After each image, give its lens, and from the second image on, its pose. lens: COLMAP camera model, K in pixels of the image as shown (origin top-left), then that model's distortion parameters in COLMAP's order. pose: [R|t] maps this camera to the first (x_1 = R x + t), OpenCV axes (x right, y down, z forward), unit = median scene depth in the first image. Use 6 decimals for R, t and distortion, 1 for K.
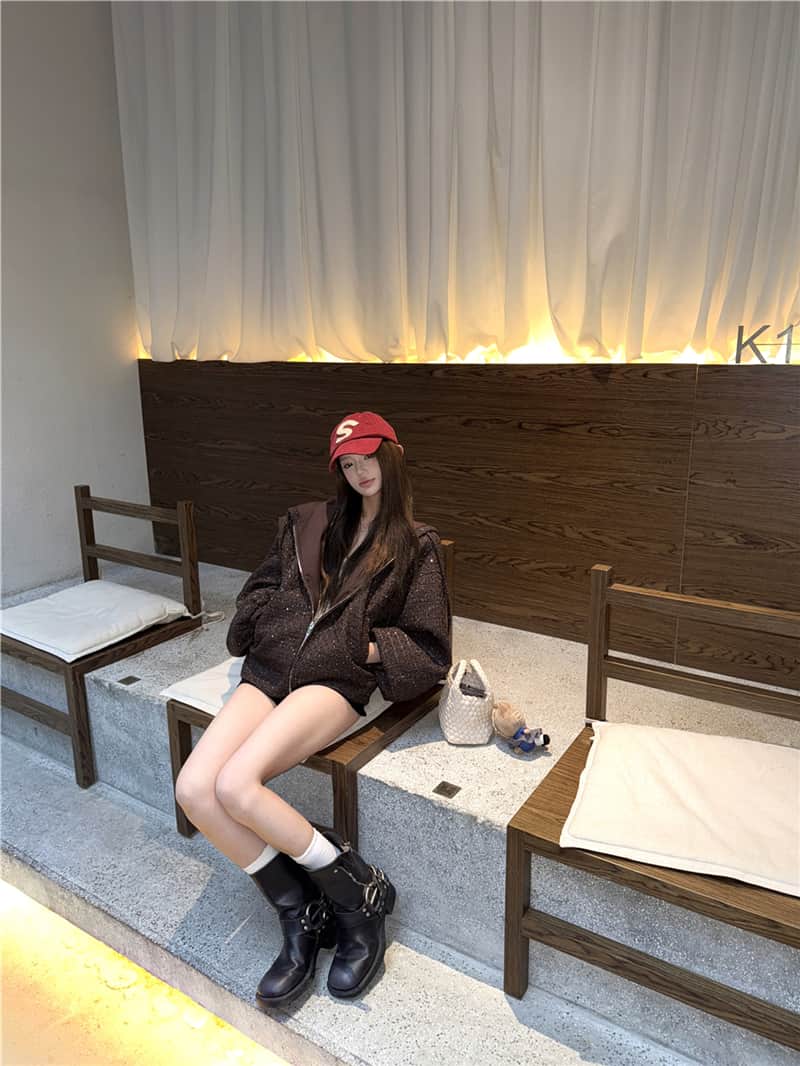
lens RADIAL K [[804.4, 0, 400.0], [0, 804.4, 533.0], [0, 0, 1]] dist [0.011187, -0.009836]
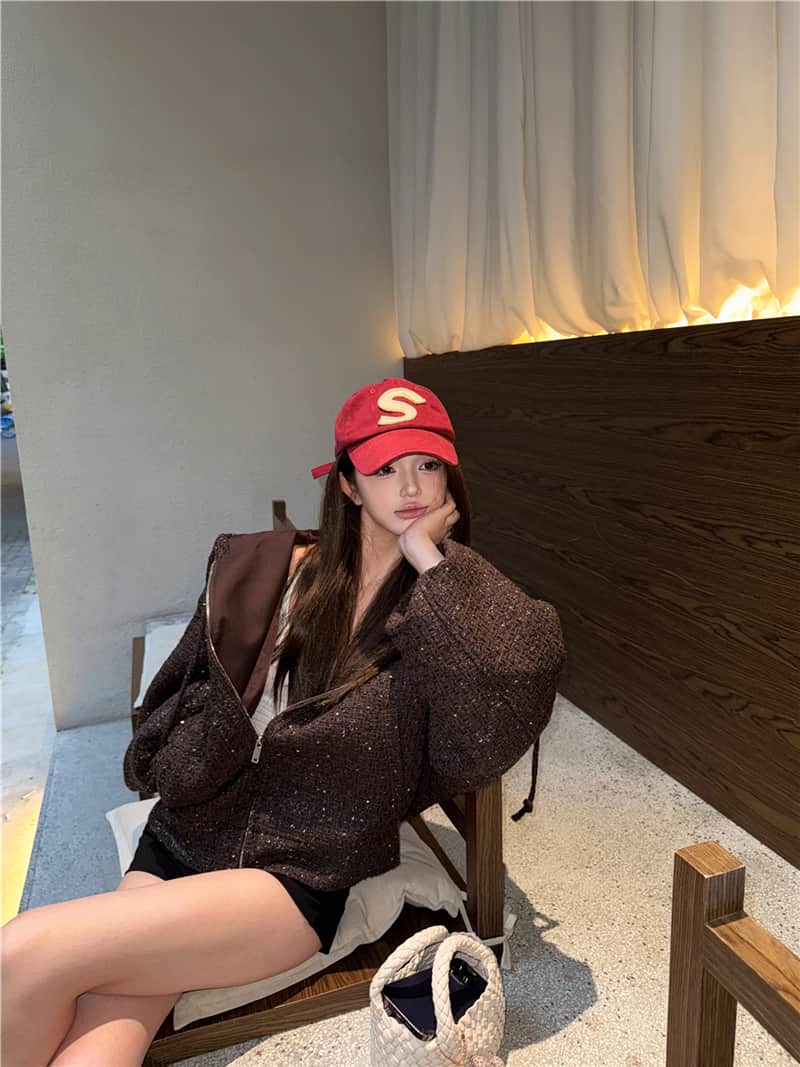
lens RADIAL K [[730.8, 0, 400.0], [0, 730.8, 533.5], [0, 0, 1]] dist [0.002102, -0.168763]
pose [[0.760357, 0.098111, -0.642052, 0.232614], [-0.092695, 0.994798, 0.042239, -0.075978], [0.642857, 0.027398, 0.765496, 0.509757]]
